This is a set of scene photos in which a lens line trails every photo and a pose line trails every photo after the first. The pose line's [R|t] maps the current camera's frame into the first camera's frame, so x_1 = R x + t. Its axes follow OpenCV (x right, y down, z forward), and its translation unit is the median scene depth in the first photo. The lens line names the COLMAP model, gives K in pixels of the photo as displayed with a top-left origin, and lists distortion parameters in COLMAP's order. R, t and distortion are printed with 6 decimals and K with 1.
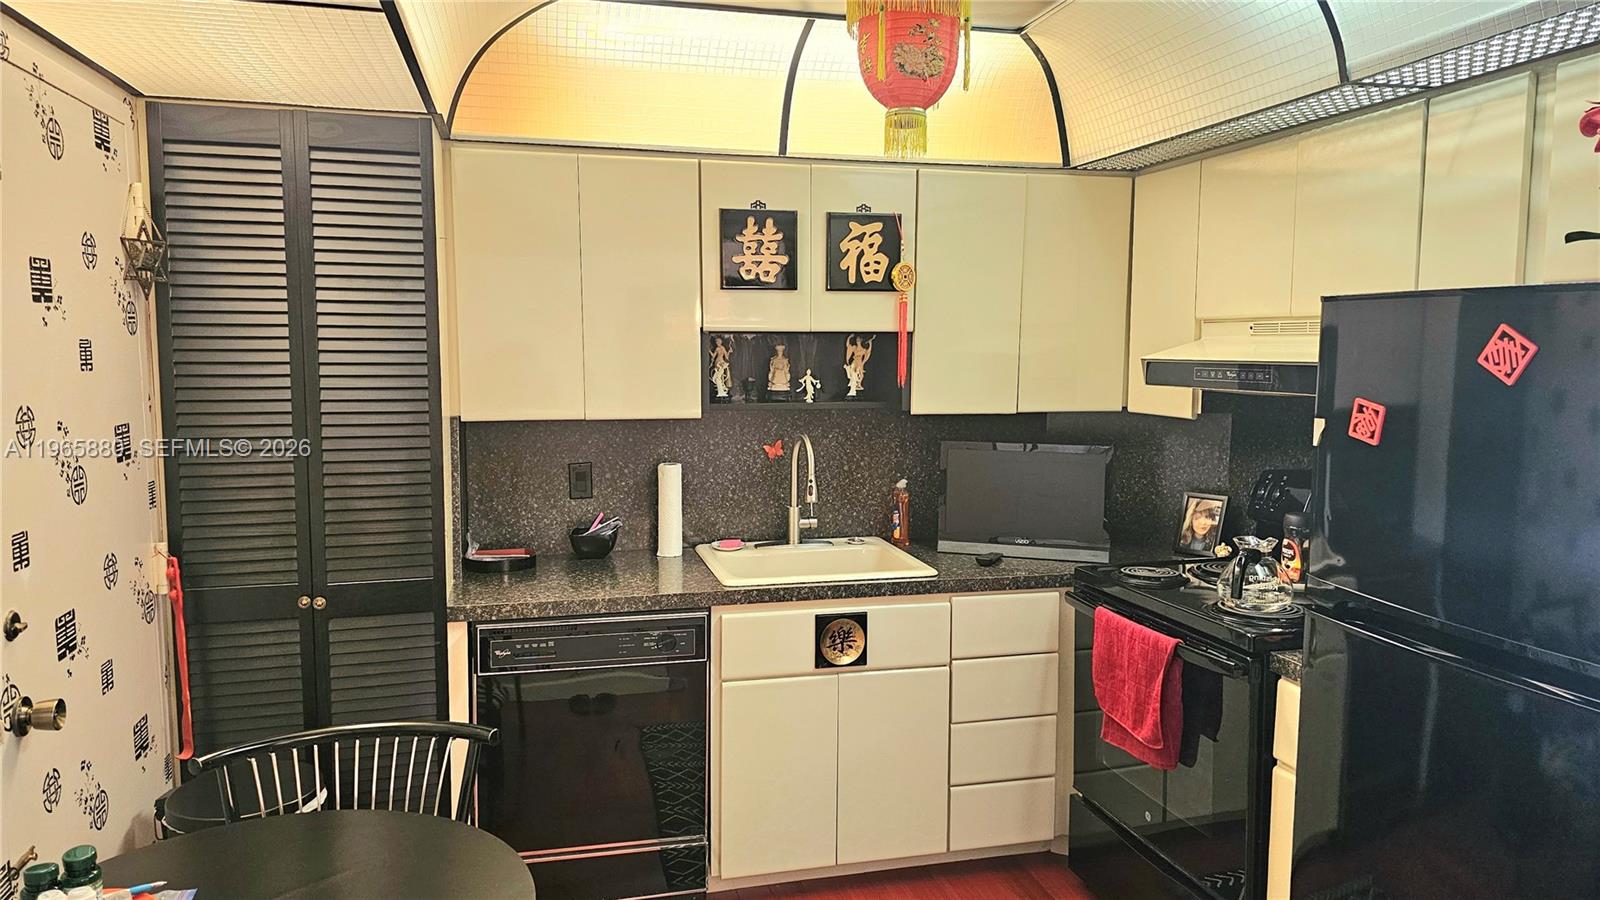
lens RADIAL K [[1070.0, 0, 800.0], [0, 1070.0, 450.0], [0, 0, 1]] dist [0.116734, -0.126477]
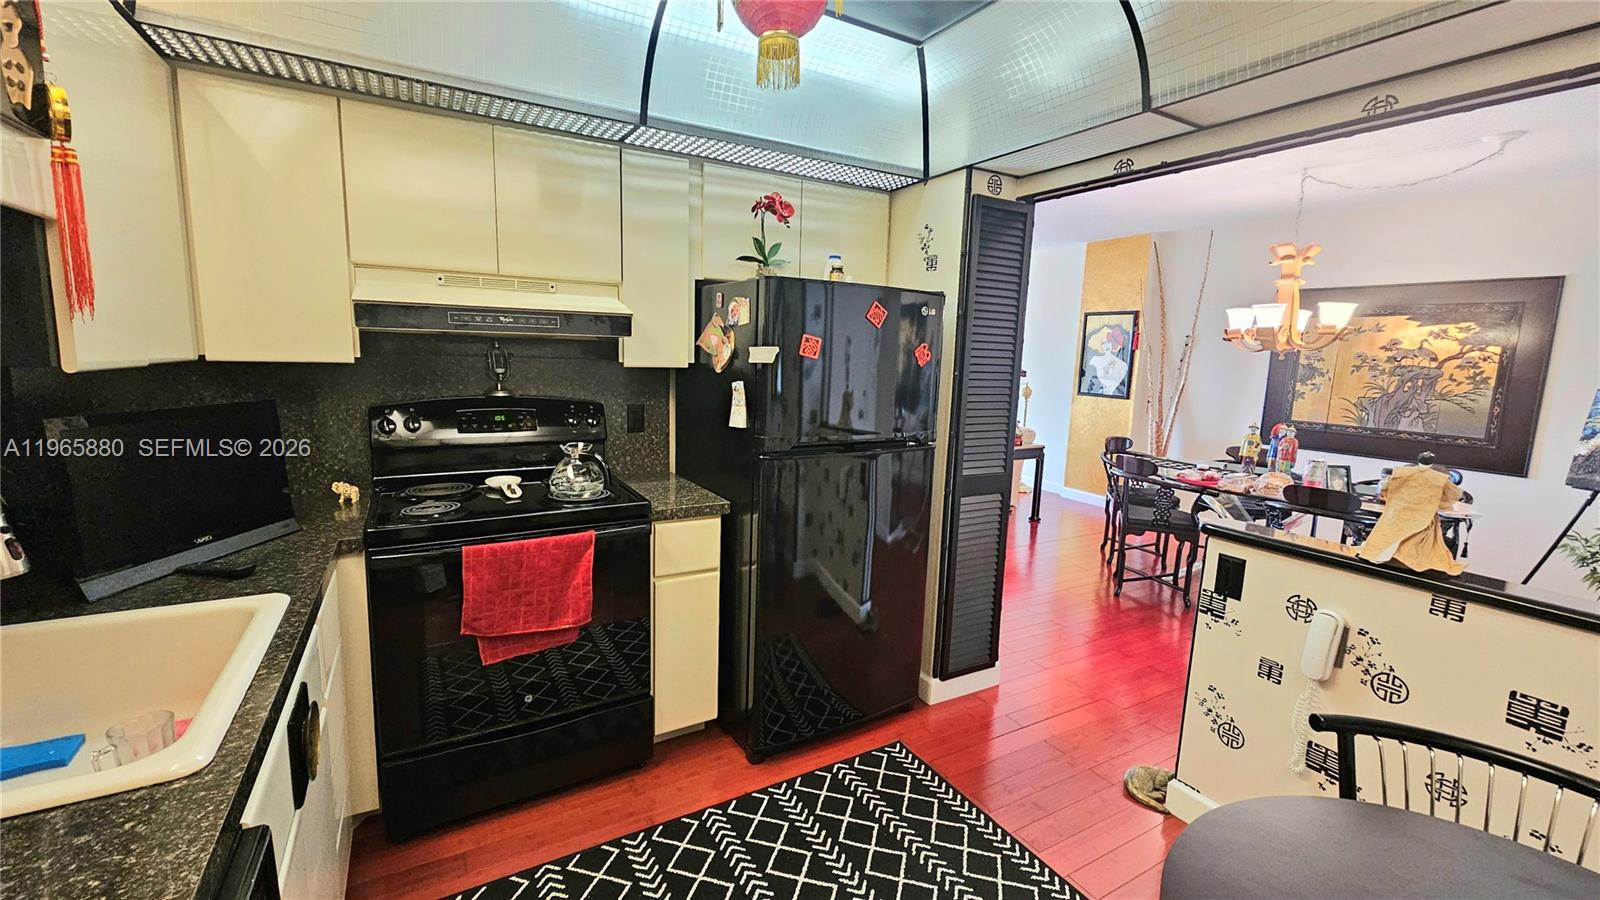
lens RADIAL K [[652.9, 0, 806.1], [0, 652.9, 445.2], [0, 0, 1]] dist [0.000084, -0.000267]
pose [[-0.269755, -0.153134, 0.950675, -0.348470], [0.064262, 0.982210, 0.176448, -0.034092], [-0.960782, 0.108690, -0.255115, 0.764938]]
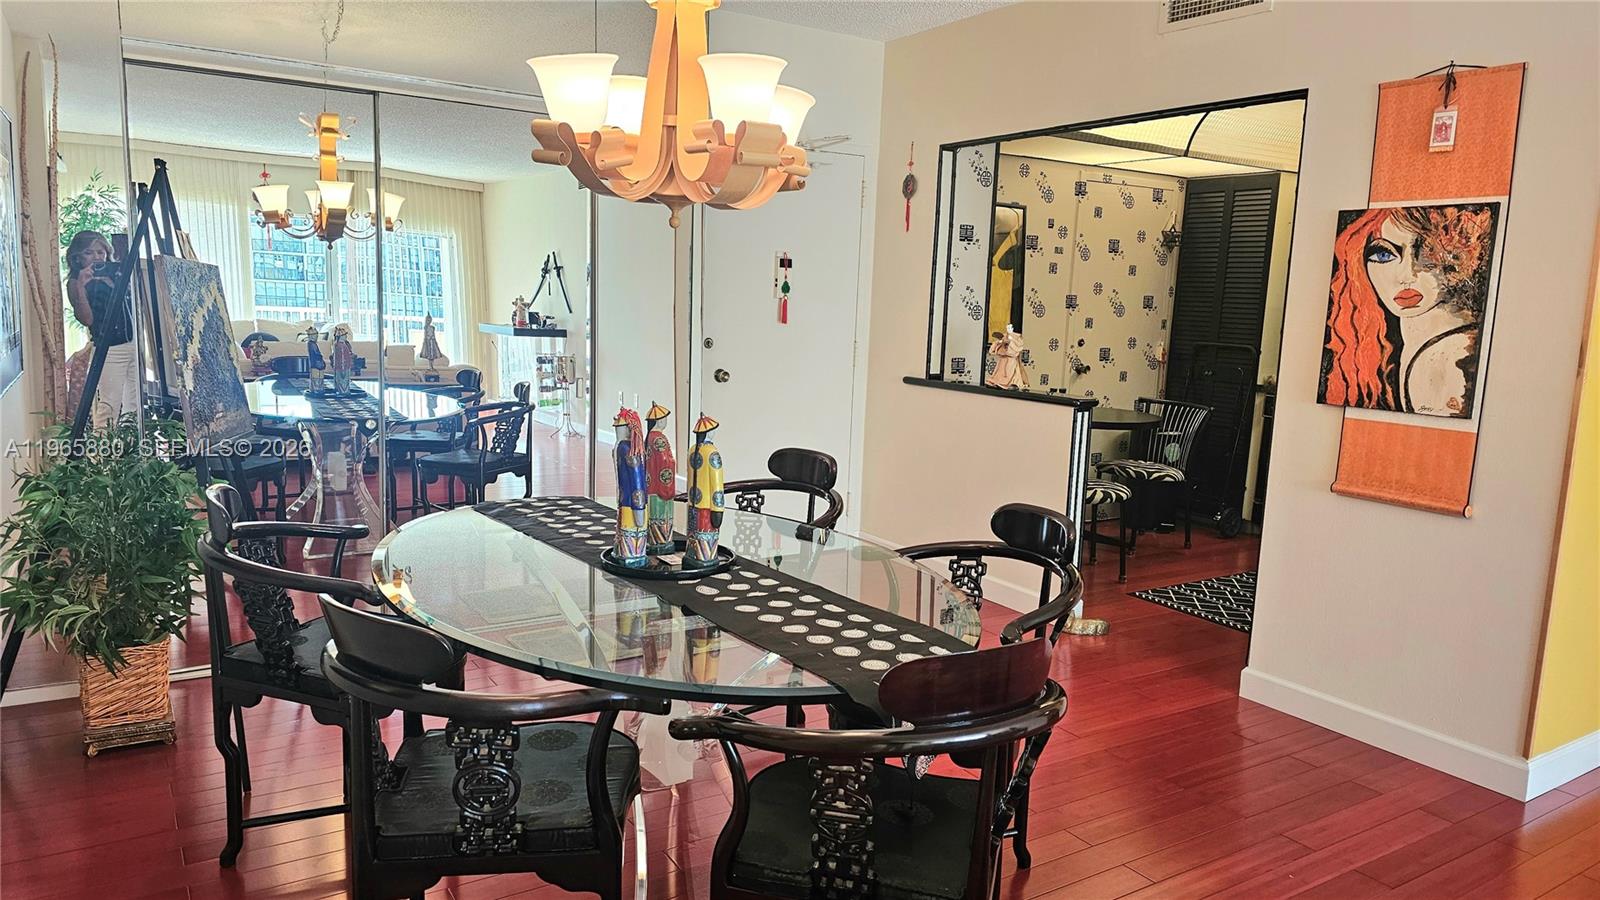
lens RADIAL K [[1070.0, 0, 800.0], [0, 1070.0, 450.0], [0, 0, 1]] dist [0.116734, -0.126477]
pose [[0.325230, 0.146933, -0.934150, 1.343544], [-0.134978, 0.984953, 0.107930, 0.142363], [0.935952, 0.090988, 0.340169, -0.596088]]
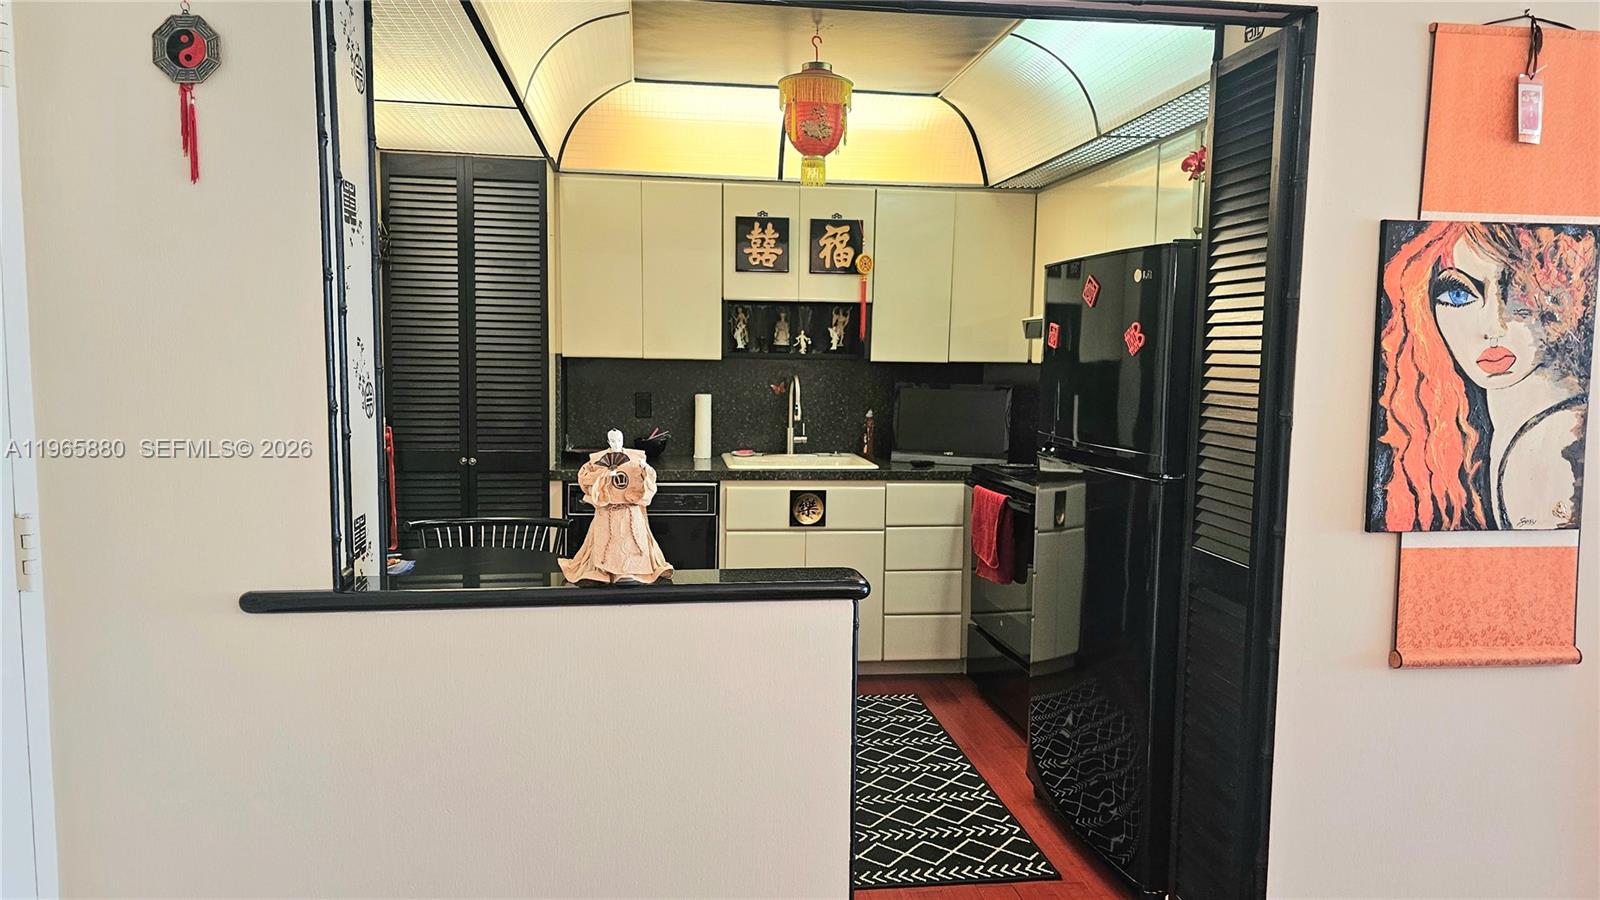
lens RADIAL K [[1070.0, 0, 800.0], [0, 1070.0, 450.0], [0, 0, 1]] dist [0.116734, -0.126477]
pose [[0.994036, 0.020830, -0.107040, 0.175342], [-0.022096, 0.999699, -0.010652, 0.107873], [0.106786, 0.012953, 0.994198, -0.445159]]
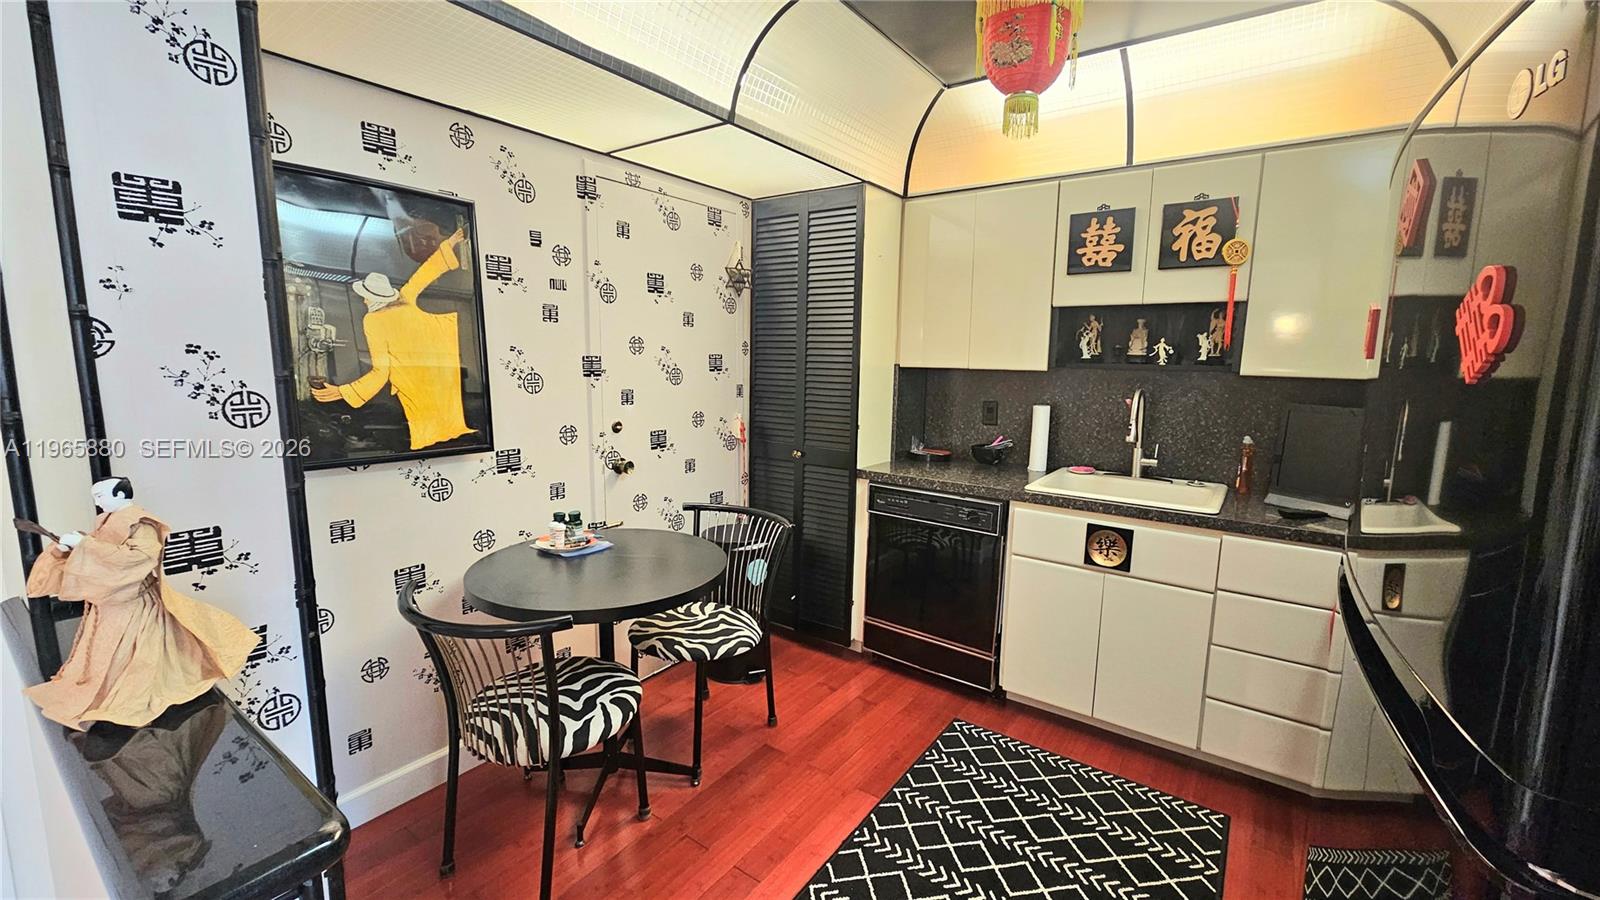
lens RADIAL K [[652.9, 0, 806.1], [0, 652.9, 445.2], [0, 0, 1]] dist [0.000084, -0.000267]
pose [[0.643045, 0.112192, -0.757566, 0.360623], [-0.091445, 0.993382, 0.069494, 0.035879], [0.760350, 0.024588, 0.649048, 0.221629]]
